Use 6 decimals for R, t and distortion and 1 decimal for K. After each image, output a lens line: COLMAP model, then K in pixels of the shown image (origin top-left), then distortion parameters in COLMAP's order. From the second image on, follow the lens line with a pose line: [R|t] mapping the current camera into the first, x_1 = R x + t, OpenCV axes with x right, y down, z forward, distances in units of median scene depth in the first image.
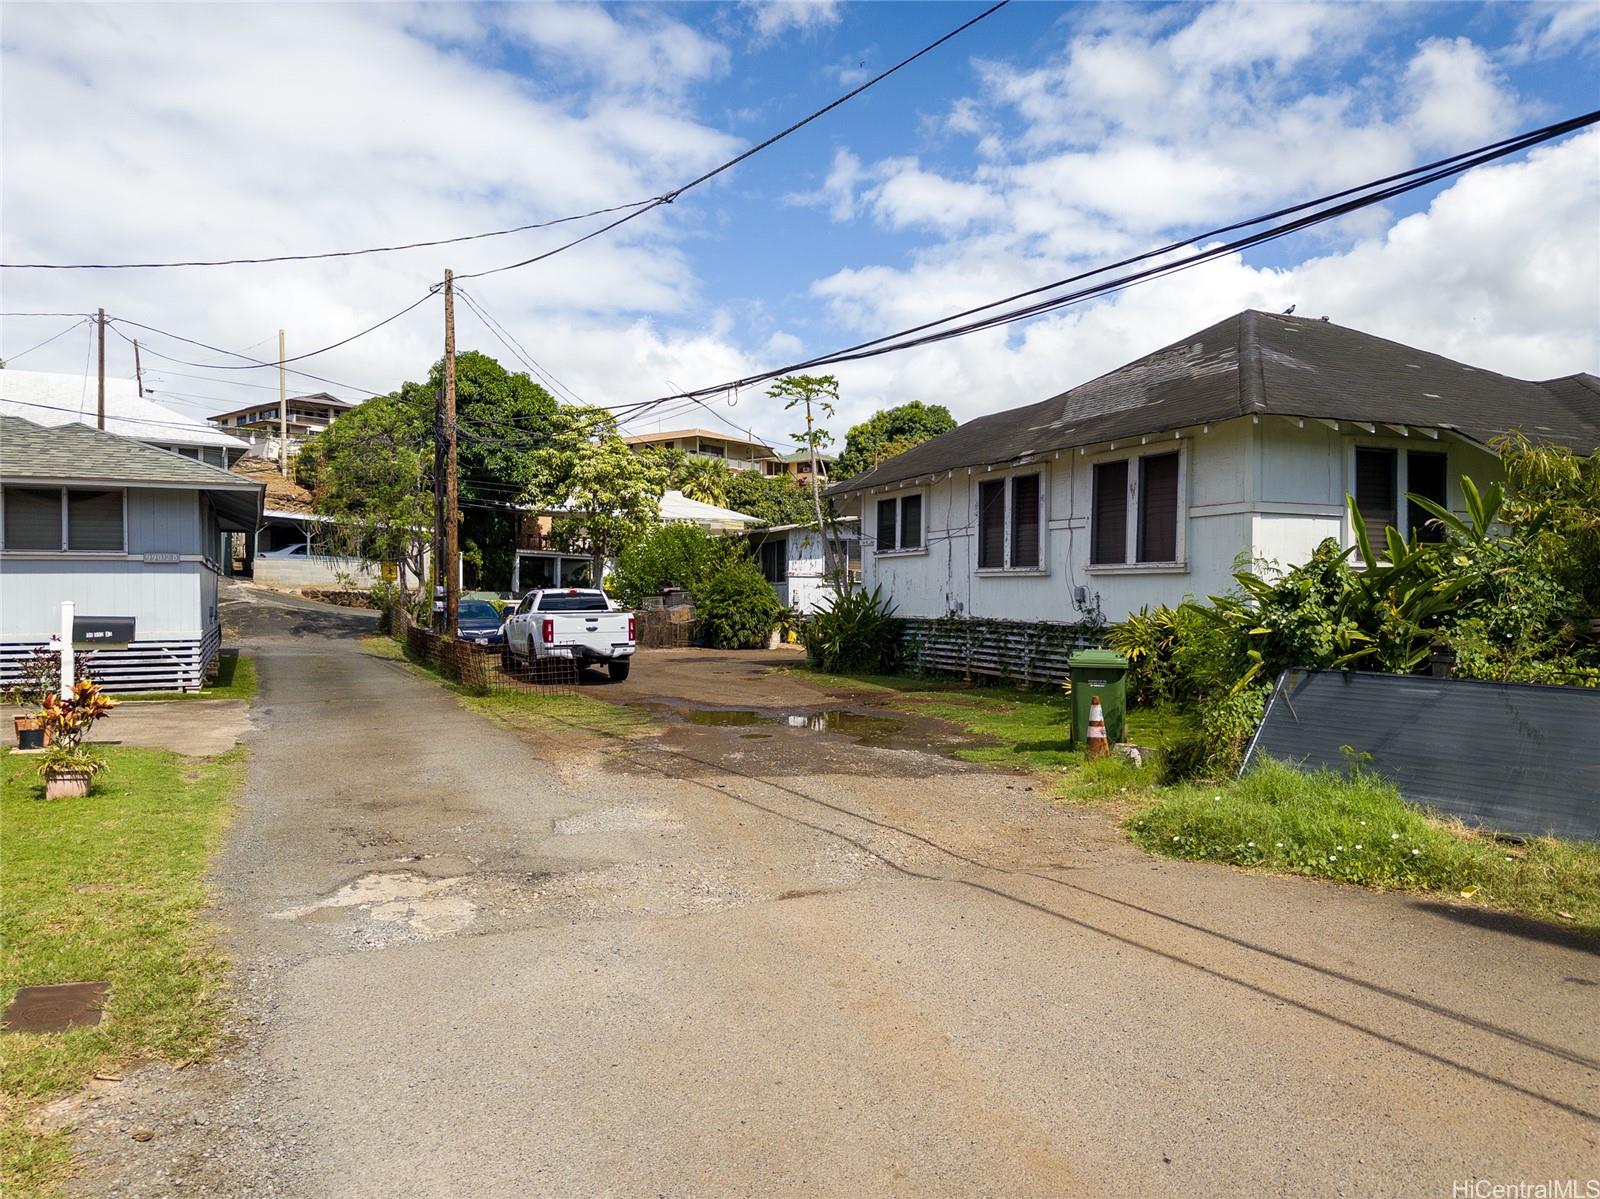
lens RADIAL K [[1120.2, 0, 798.9], [0, 1120.2, 606.0], [0, 0, 1]] dist [-0.001212, 0.000065]
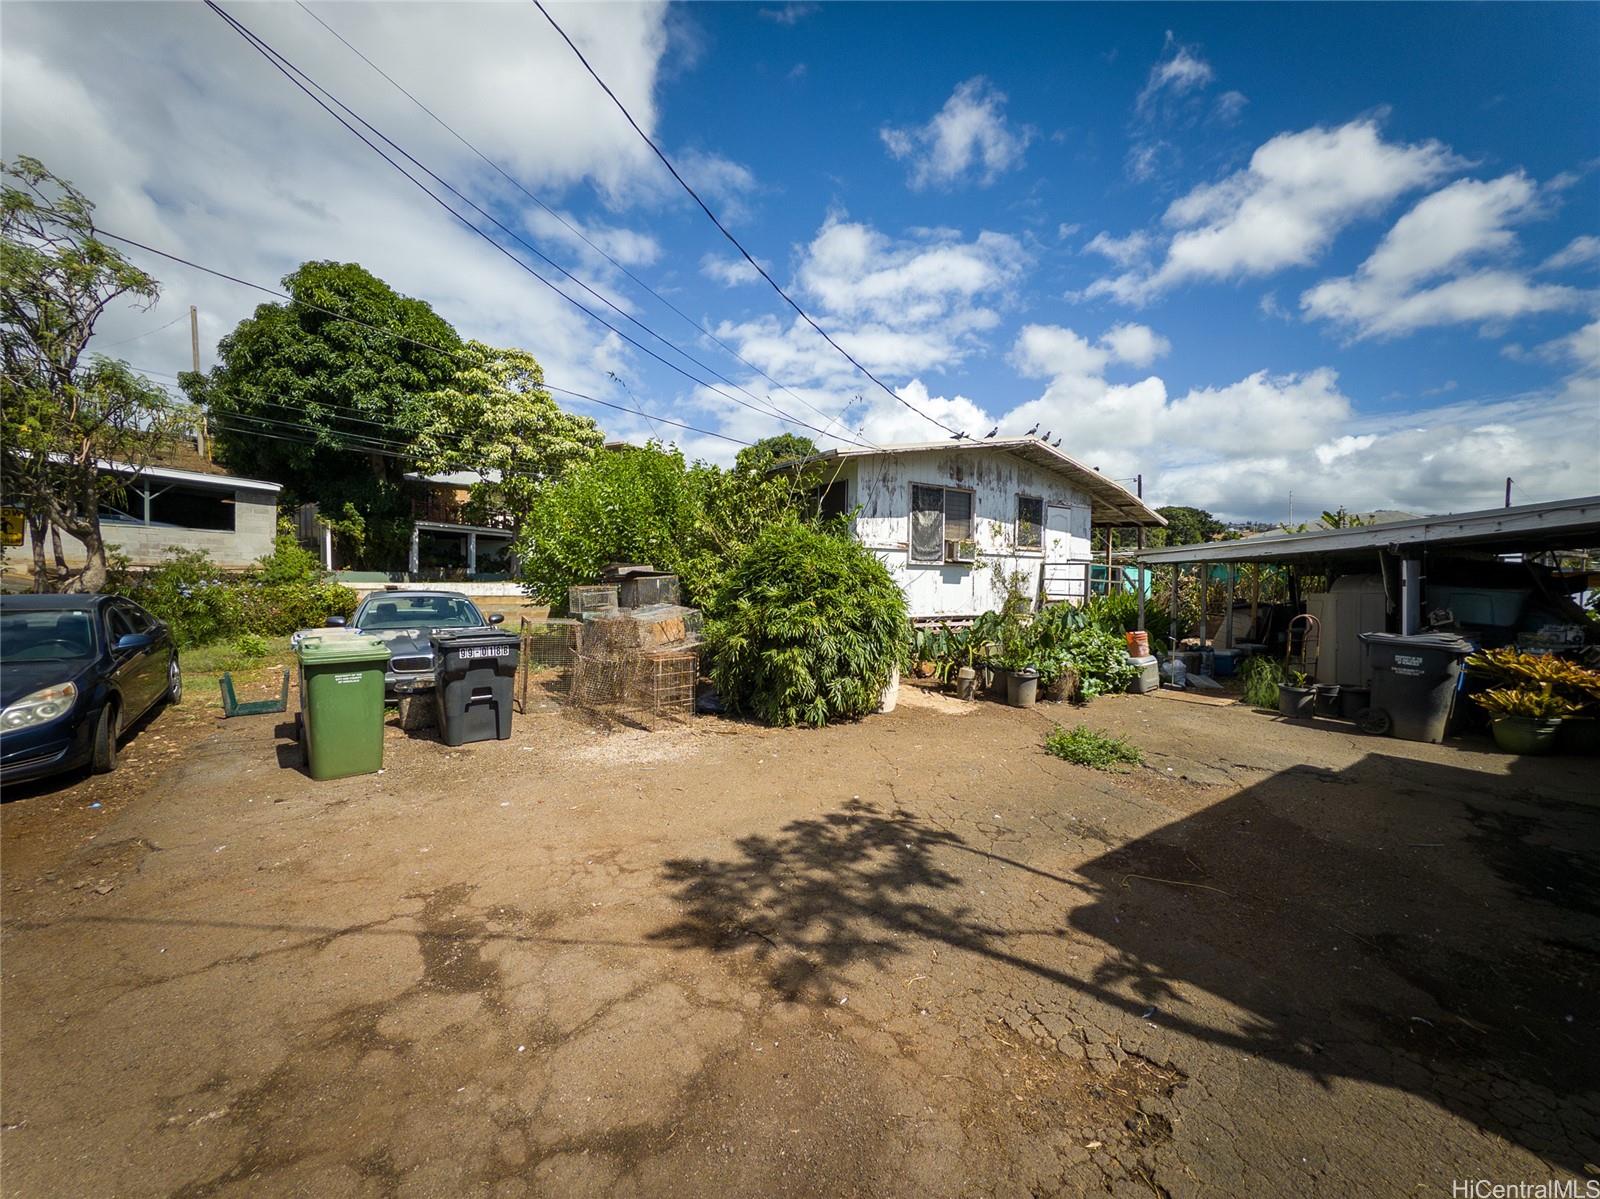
lens RADIAL K [[632.2, 0, 802.1], [0, 632.2, 582.6], [0, 0, 1]] dist [-0.006581, -0.000344]
pose [[0.979842, 0.000481, 0.199774, -0.037377], [-0.001158, 0.999994, 0.003274, -0.004027], [-0.199771, -0.003439, 0.979837, 0.277406]]
